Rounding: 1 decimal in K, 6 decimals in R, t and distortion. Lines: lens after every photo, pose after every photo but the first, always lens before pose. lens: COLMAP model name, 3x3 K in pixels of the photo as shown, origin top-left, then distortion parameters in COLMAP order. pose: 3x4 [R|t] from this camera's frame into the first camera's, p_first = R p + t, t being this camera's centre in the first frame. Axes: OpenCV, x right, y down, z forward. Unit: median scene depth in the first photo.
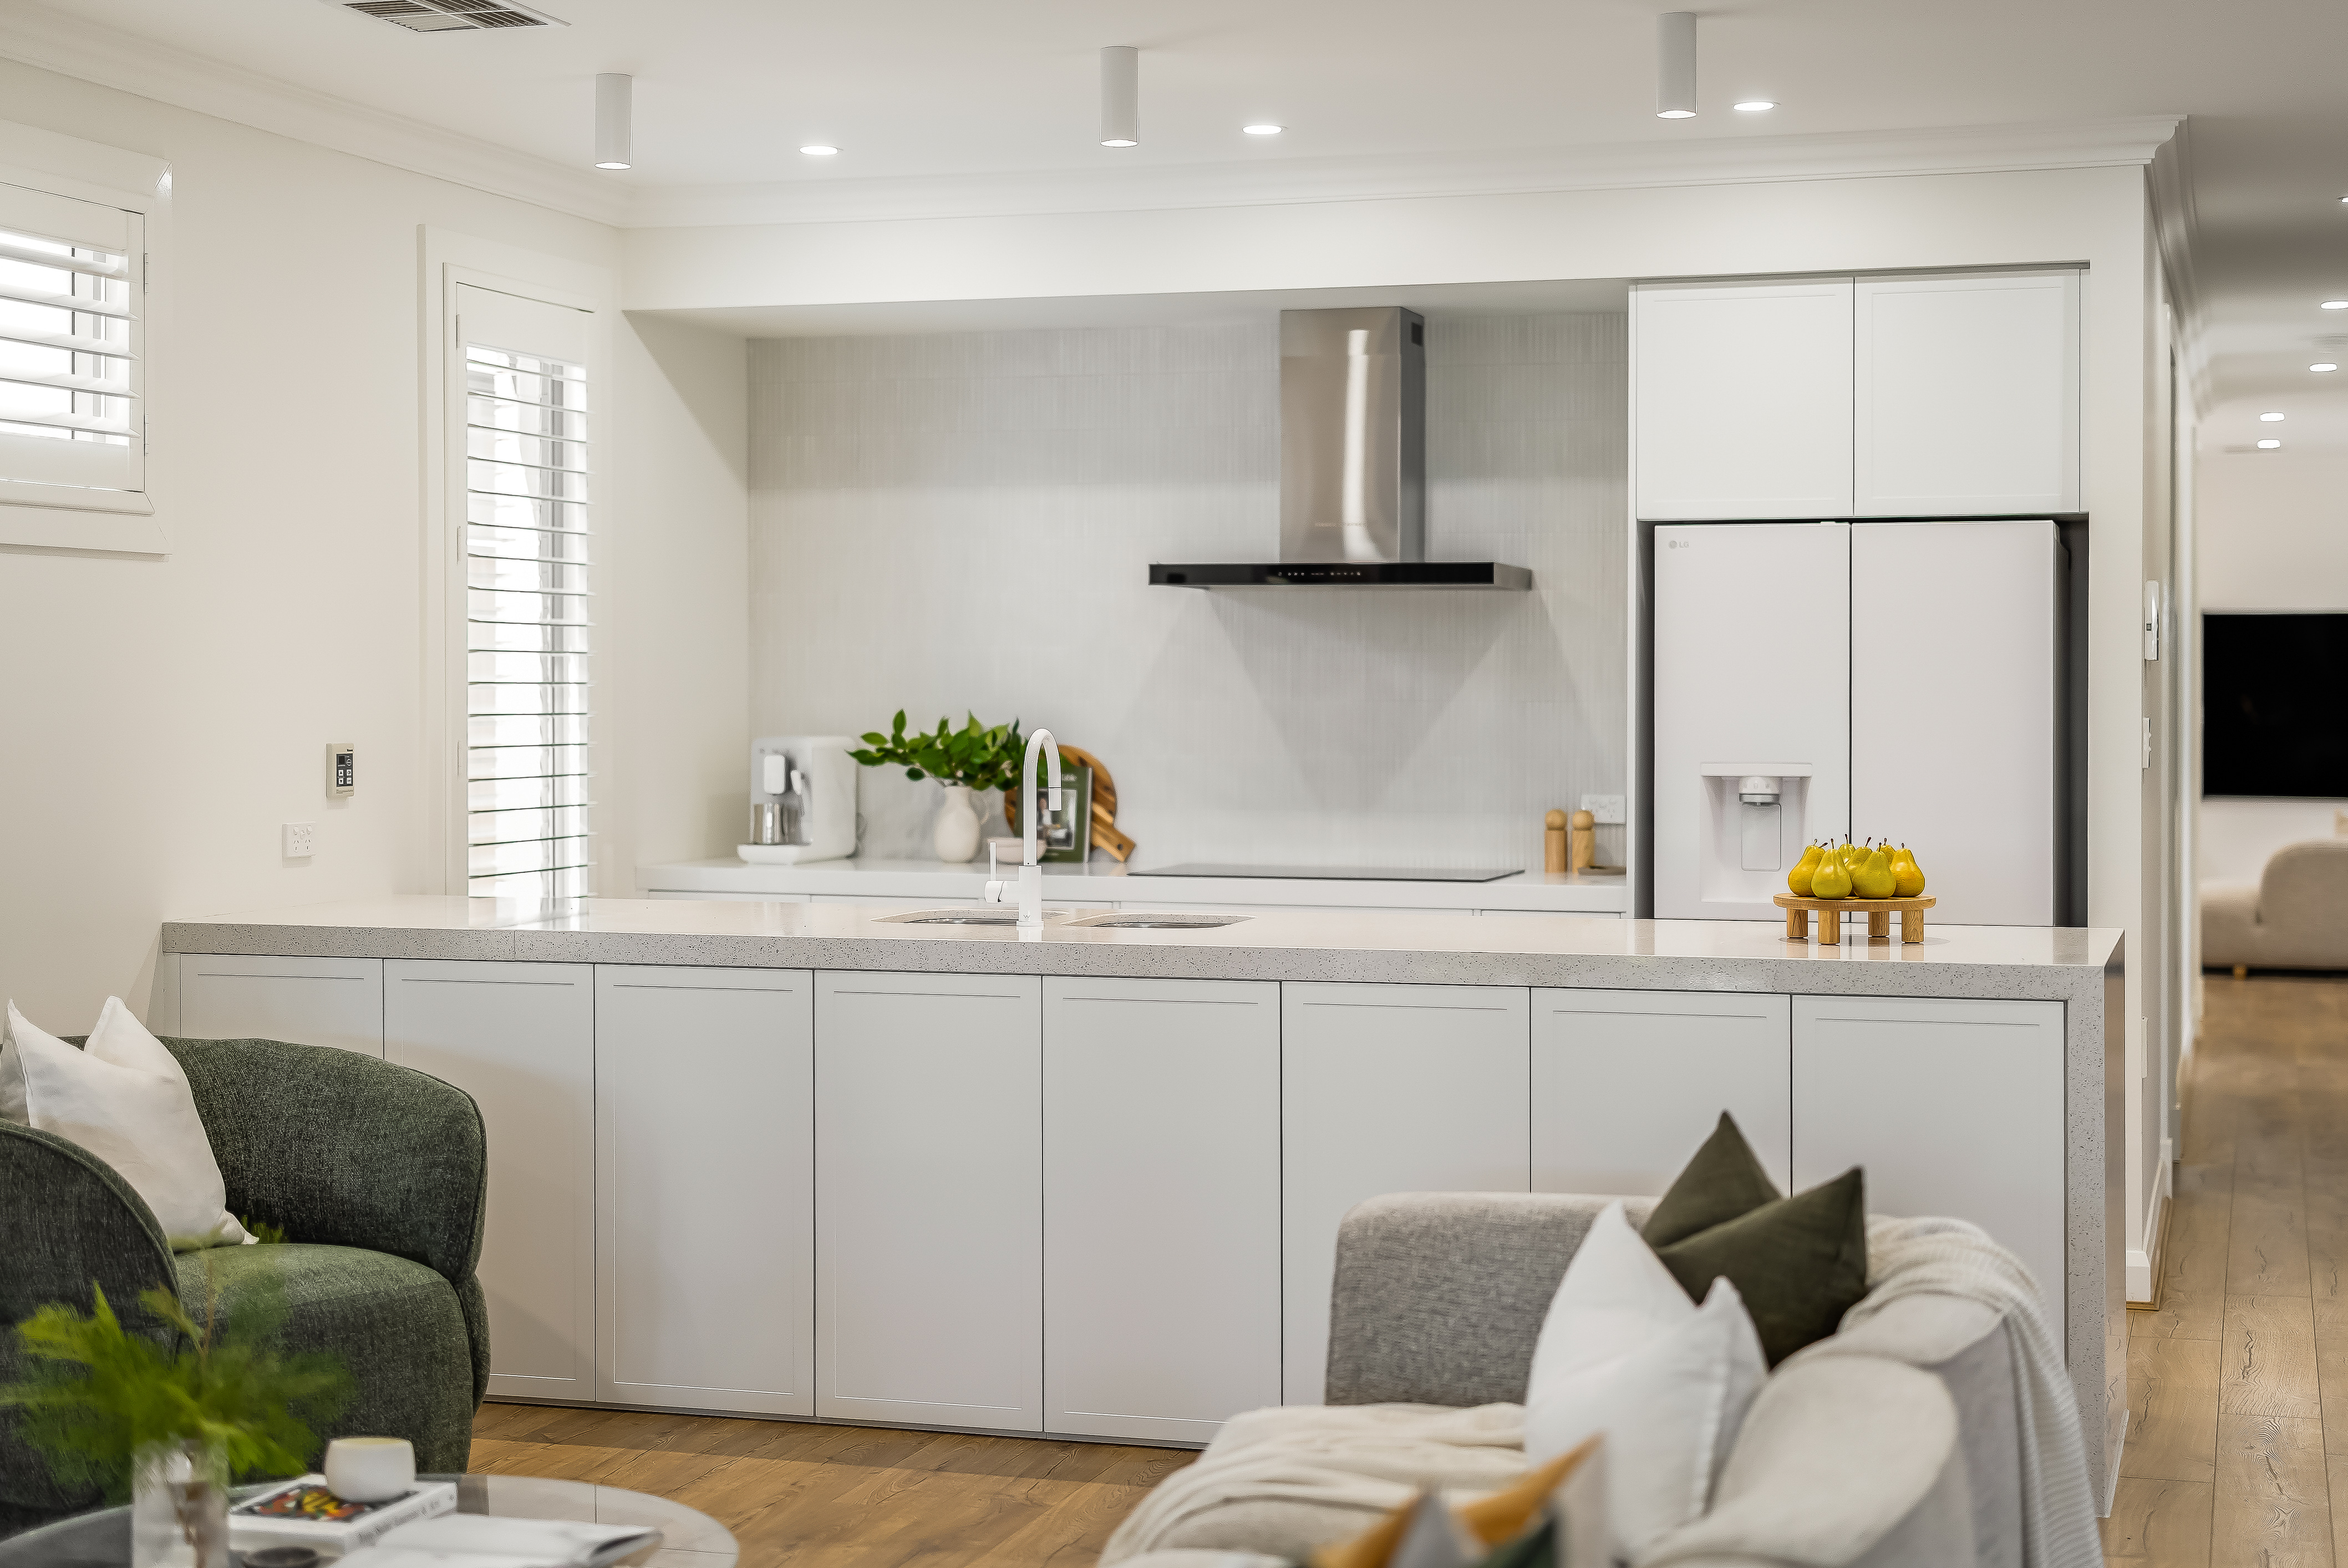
lens RADIAL K [[3409.2, 0, 1174.0], [0, 3409.2, 784.0], [0, 0, 1]] dist [0.019400, 0.037263]
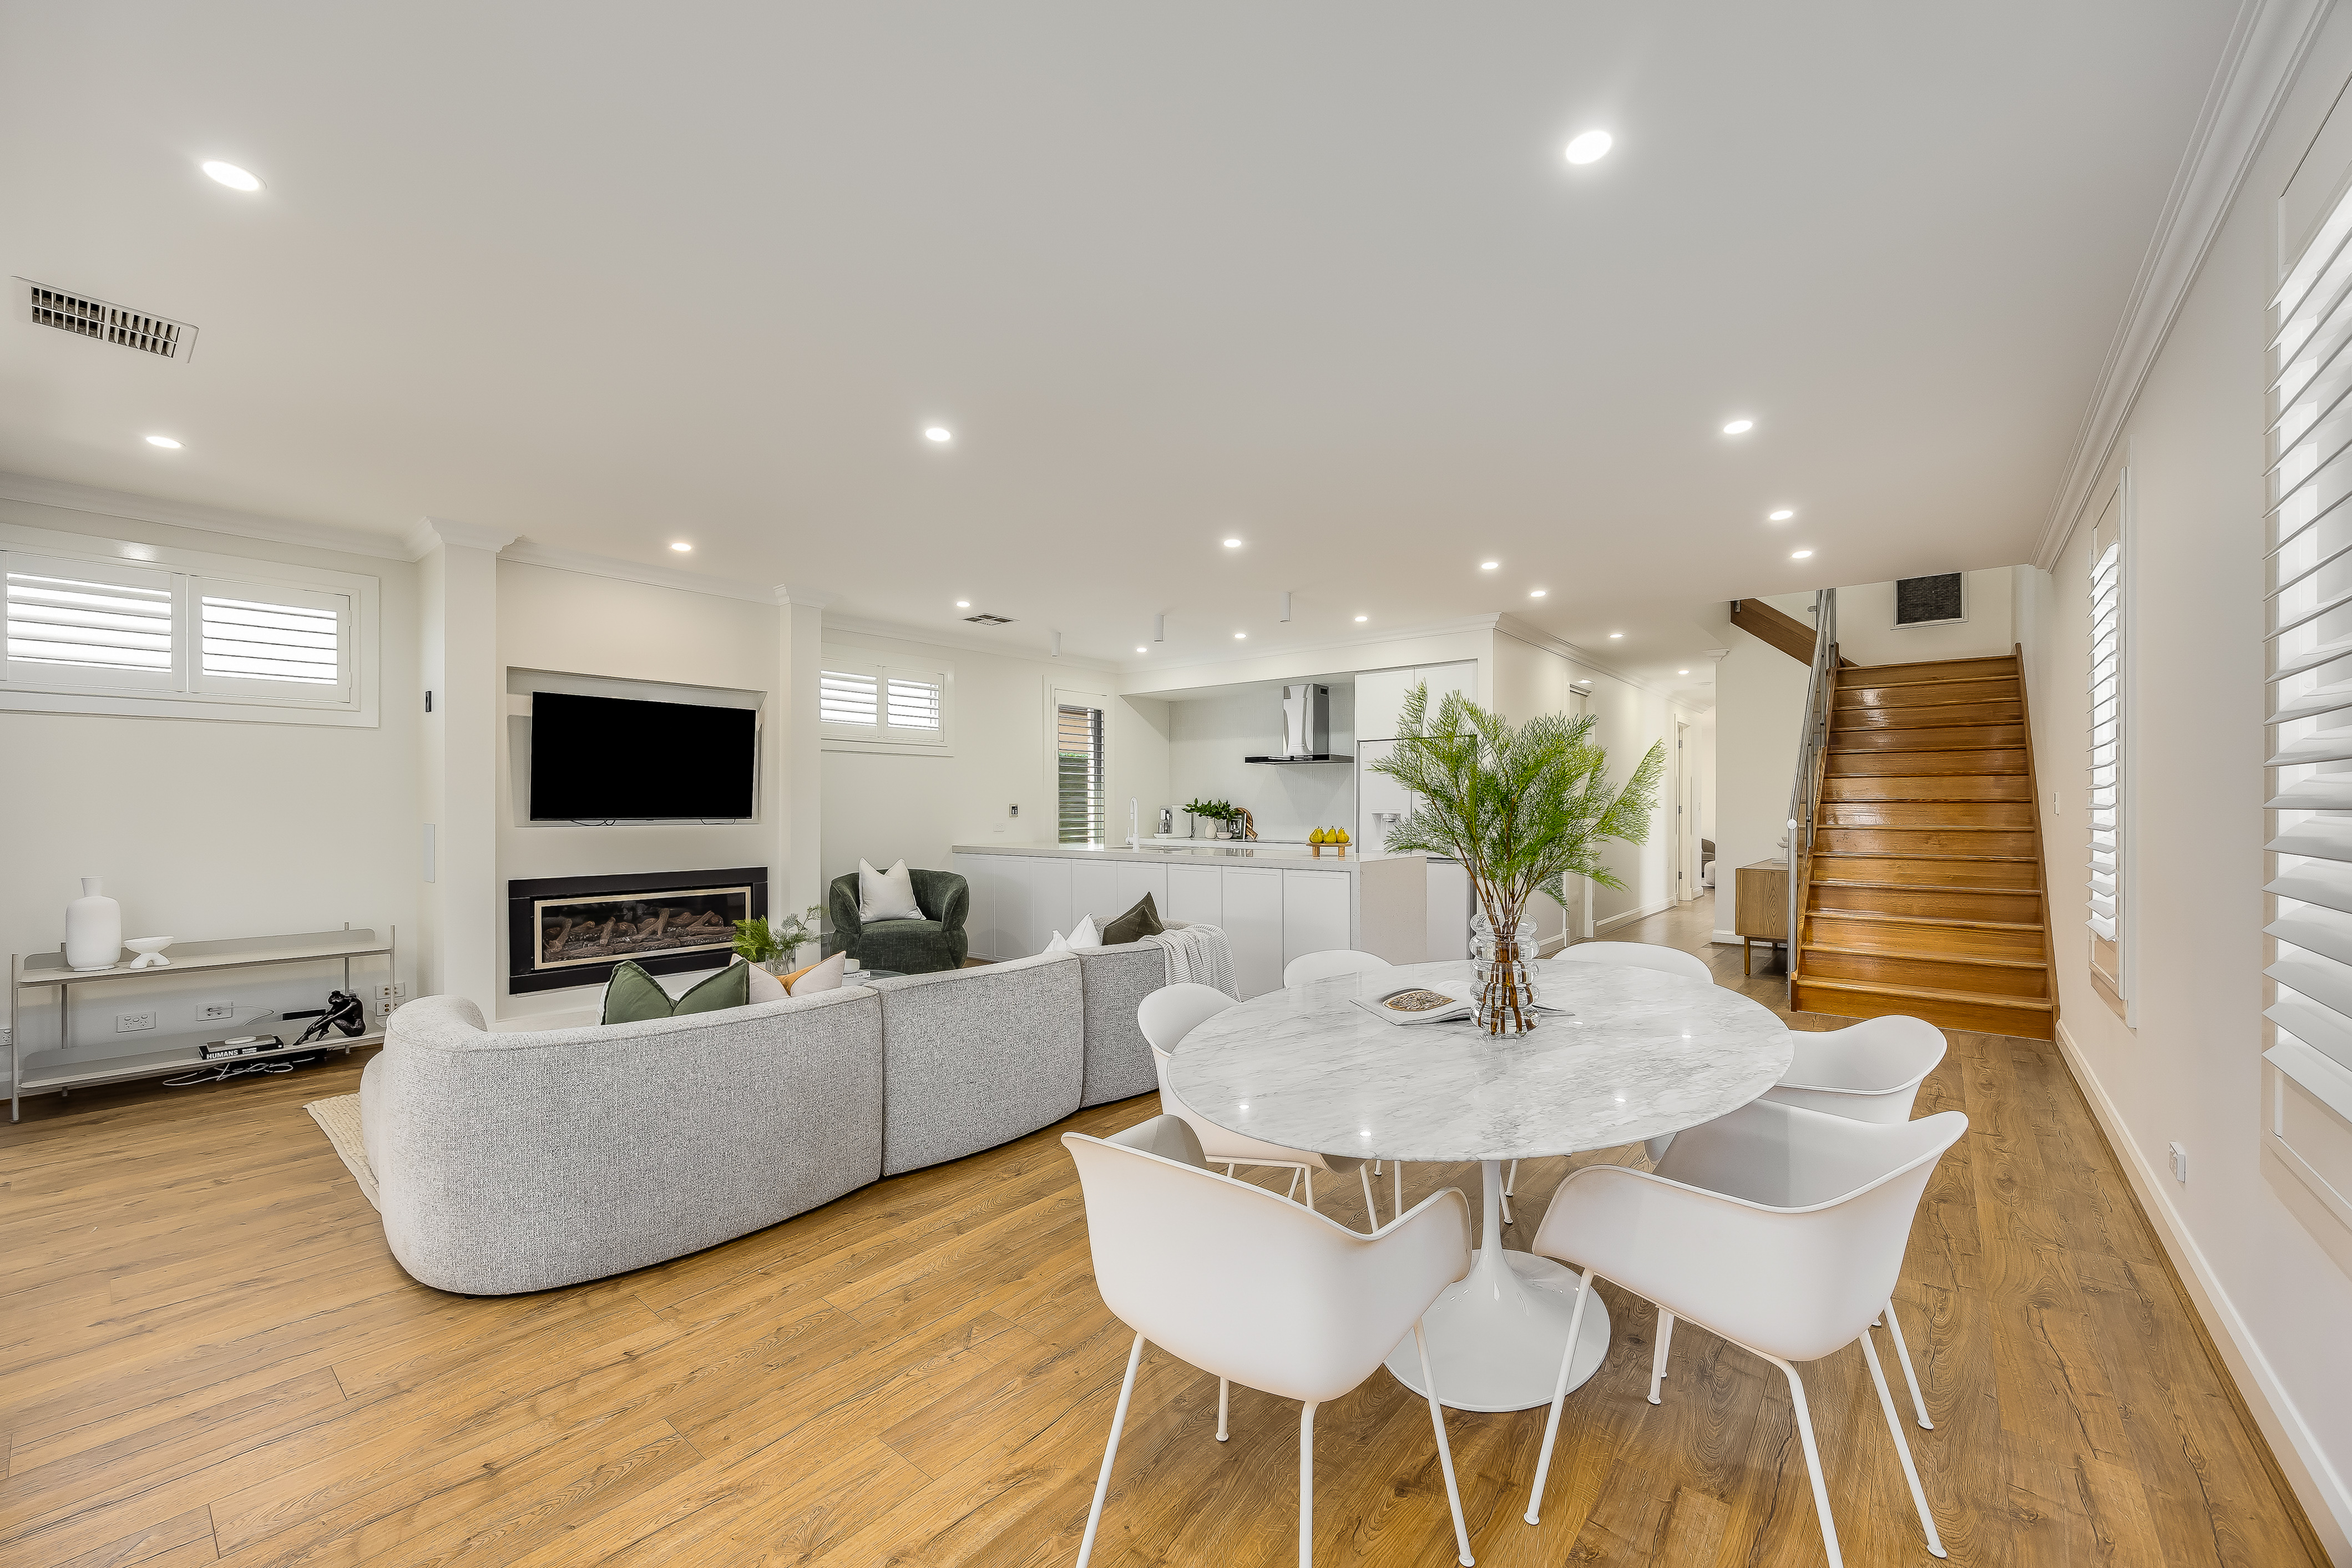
lens RADIAL K [[911.7, 0, 1176.0], [0, 911.7, 784.0], [0, 0, 1]] dist [-0.000038, 0.000025]
pose [[0.925509, -0.008765, -0.378624, 0.279863], [-0.013669, 0.998308, -0.056523, 0.020056], [0.378479, 0.057488, 0.923823, 0.064893]]
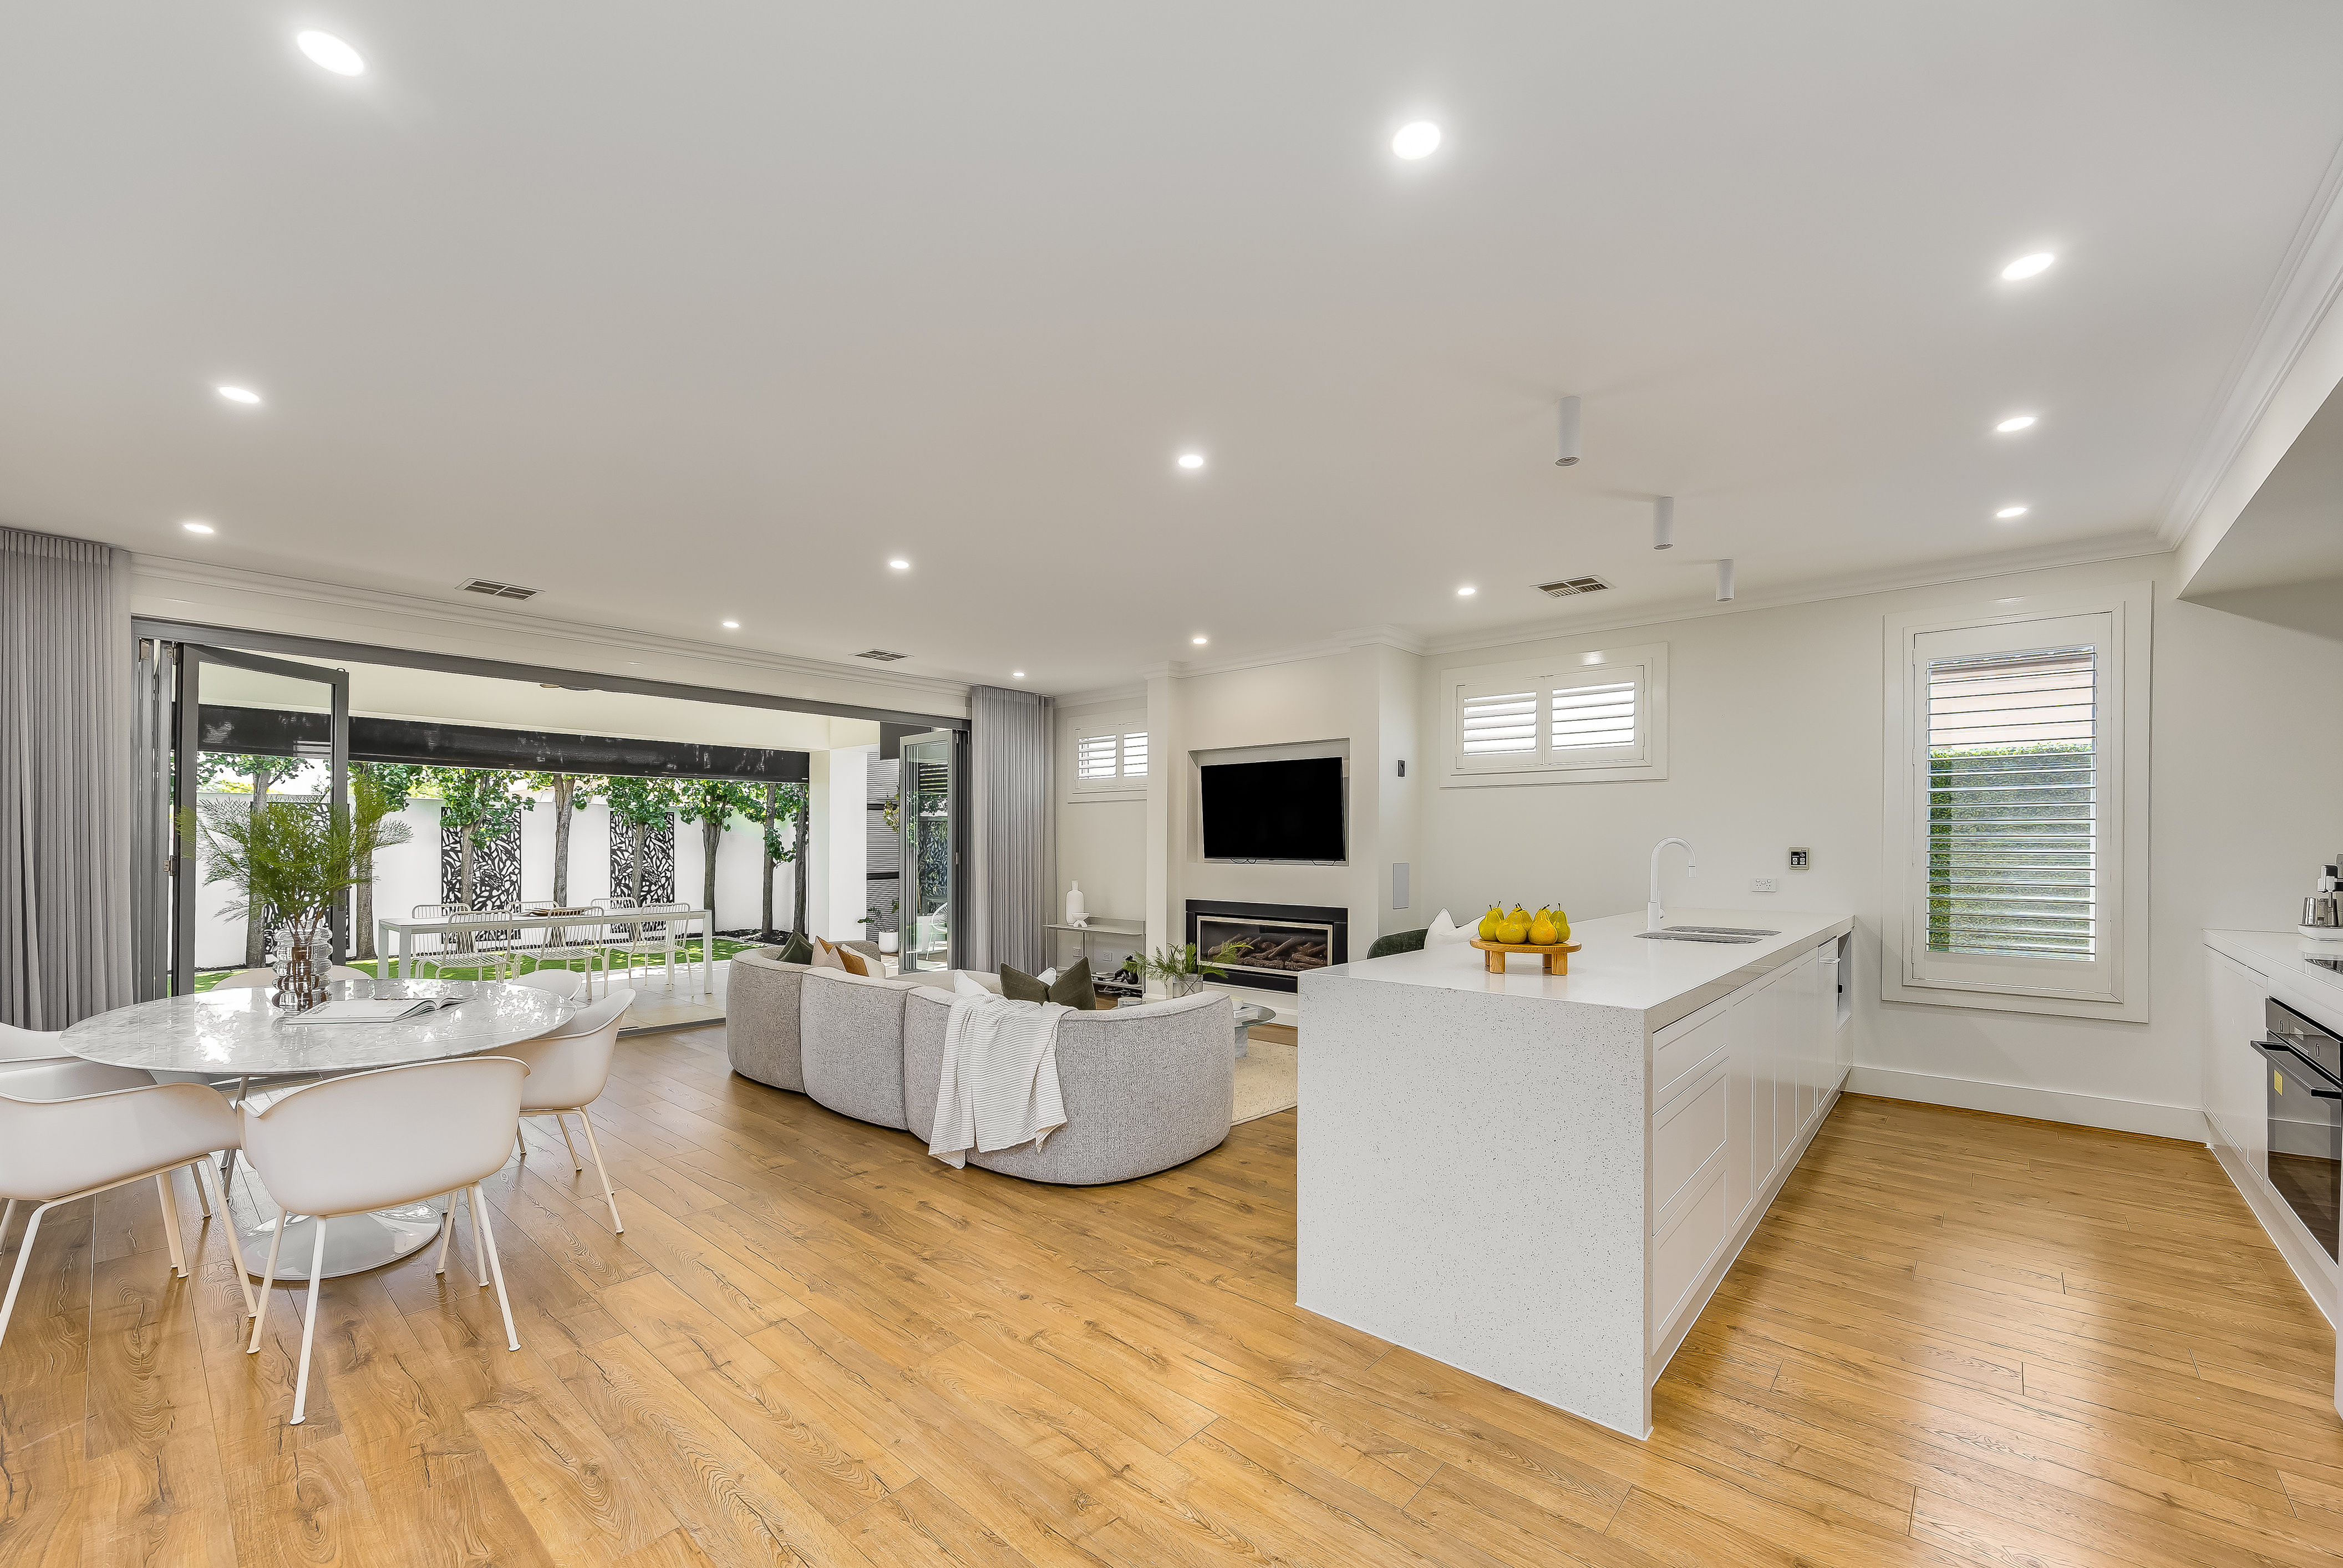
lens RADIAL K [[943.1, 0, 1167.2], [0, 943.1, 845.0], [0, 0, 1]] dist [0.000188, 0.000215]
pose [[-0.402265, 0.001142, -0.915523, 0.448294], [-0.035011, 0.999249, 0.016629, -0.006577], [0.914854, 0.038743, -0.401922, 0.705639]]
